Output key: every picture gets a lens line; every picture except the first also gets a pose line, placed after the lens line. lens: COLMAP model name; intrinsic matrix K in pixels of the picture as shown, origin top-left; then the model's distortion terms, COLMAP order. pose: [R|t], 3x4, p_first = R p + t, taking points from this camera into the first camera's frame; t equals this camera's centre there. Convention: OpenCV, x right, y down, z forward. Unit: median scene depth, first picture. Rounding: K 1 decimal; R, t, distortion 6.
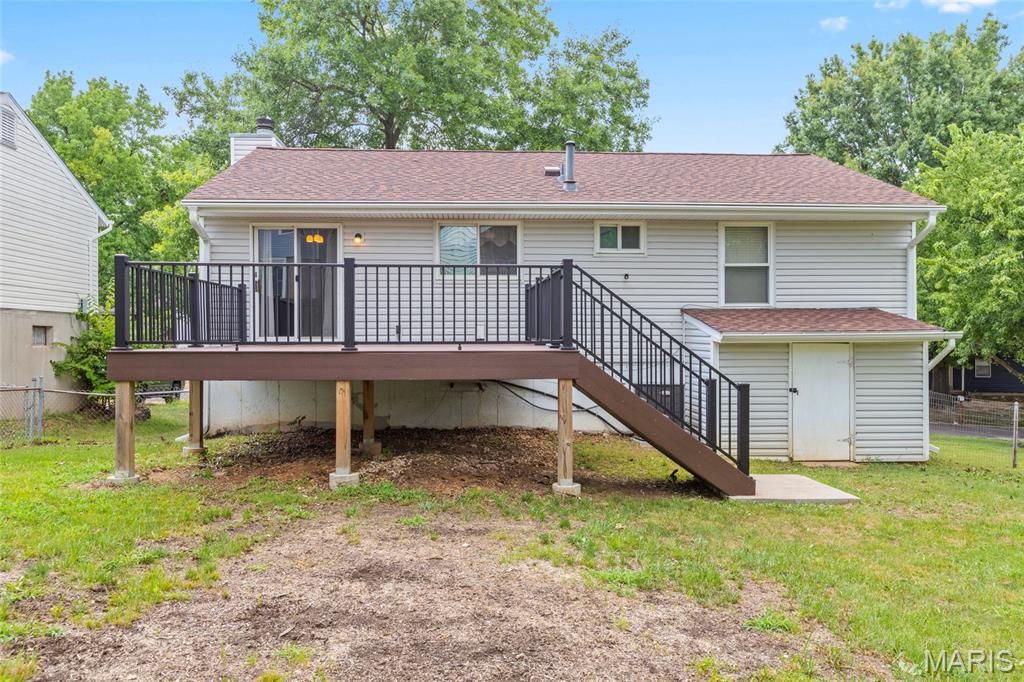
lens RADIAL K [[773.4, 0, 496.5], [0, 773.4, 343.7], [0, 0, 1]] dist [-0.000768, -0.001389]
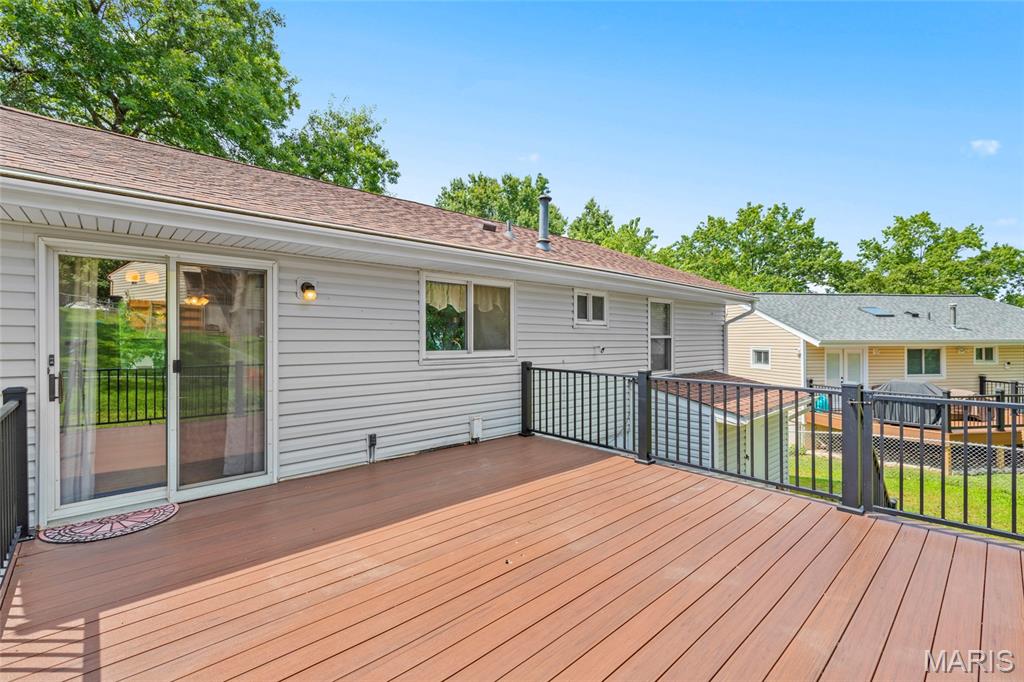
lens RADIAL K [[455.0, 0, 512.0], [0, 455.0, 341.0], [0, 0, 1]] dist [-0.003361, -0.000512]
pose [[0.768992, -0.001459, 0.639257, -0.271508], [0.004409, 0.999986, -0.003021, -0.095793], [-0.639243, 0.005142, 0.768987, 0.632618]]
